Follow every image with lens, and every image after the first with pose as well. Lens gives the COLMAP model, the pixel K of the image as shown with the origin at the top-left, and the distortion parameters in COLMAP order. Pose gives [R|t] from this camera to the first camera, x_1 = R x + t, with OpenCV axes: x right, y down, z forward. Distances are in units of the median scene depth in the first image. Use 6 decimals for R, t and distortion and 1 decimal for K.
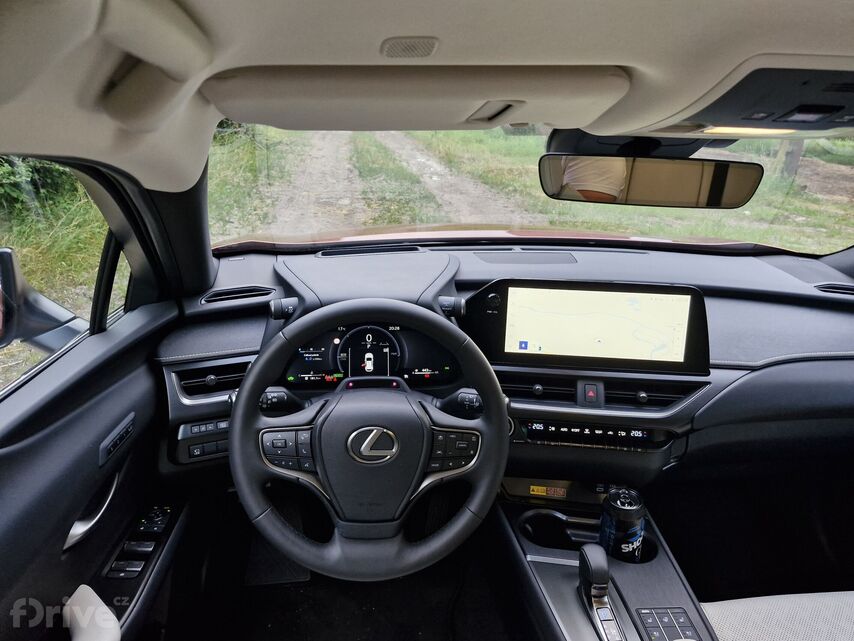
lens RADIAL K [[601.6, 0, 442.9], [0, 601.6, 324.7], [0, 0, 1]] dist [0.101065, -0.144085]
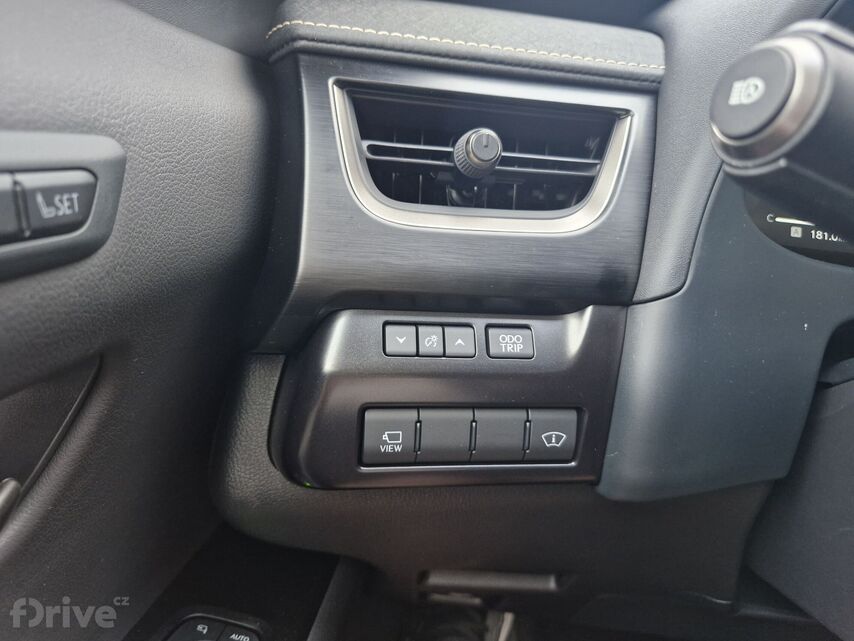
lens RADIAL K [[603.5, 0, 416.9], [0, 603.5, 324.3], [0, 0, 1]] dist [0.104476, -0.144999]
pose [[0.967208, 0.126021, -0.220514, -0.331216], [-0.132742, 0.991024, -0.015869, 0.158835], [0.216535, 0.044620, 0.975255, 0.741238]]
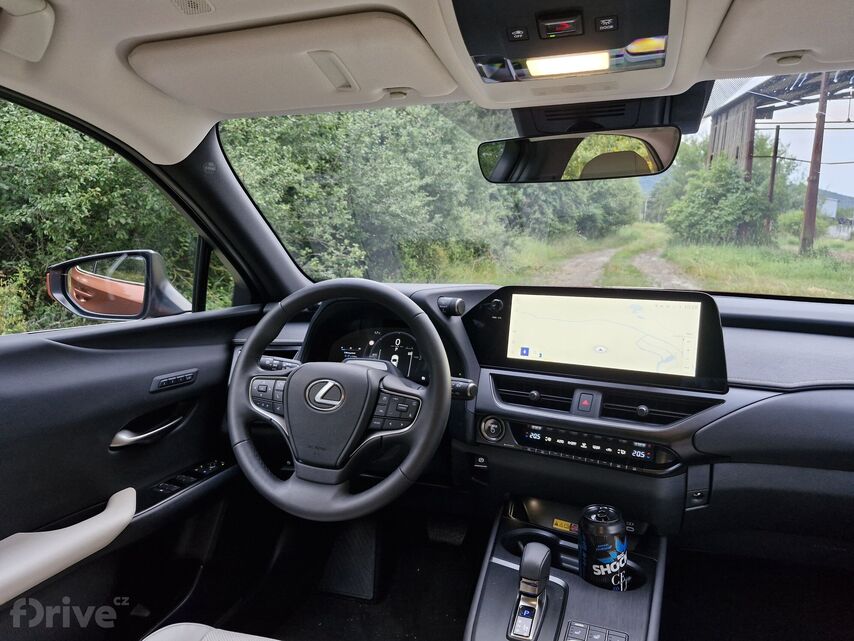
lens RADIAL K [[603.5, 0, 416.9], [0, 603.5, 324.3], [0, 0, 1]] dist [0.104476, -0.144999]
pose [[0.899680, 0.030810, -0.435461, 0.418695], [-0.118737, 0.977171, -0.176177, 0.193175], [0.420092, 0.210208, 0.882800, 0.018531]]
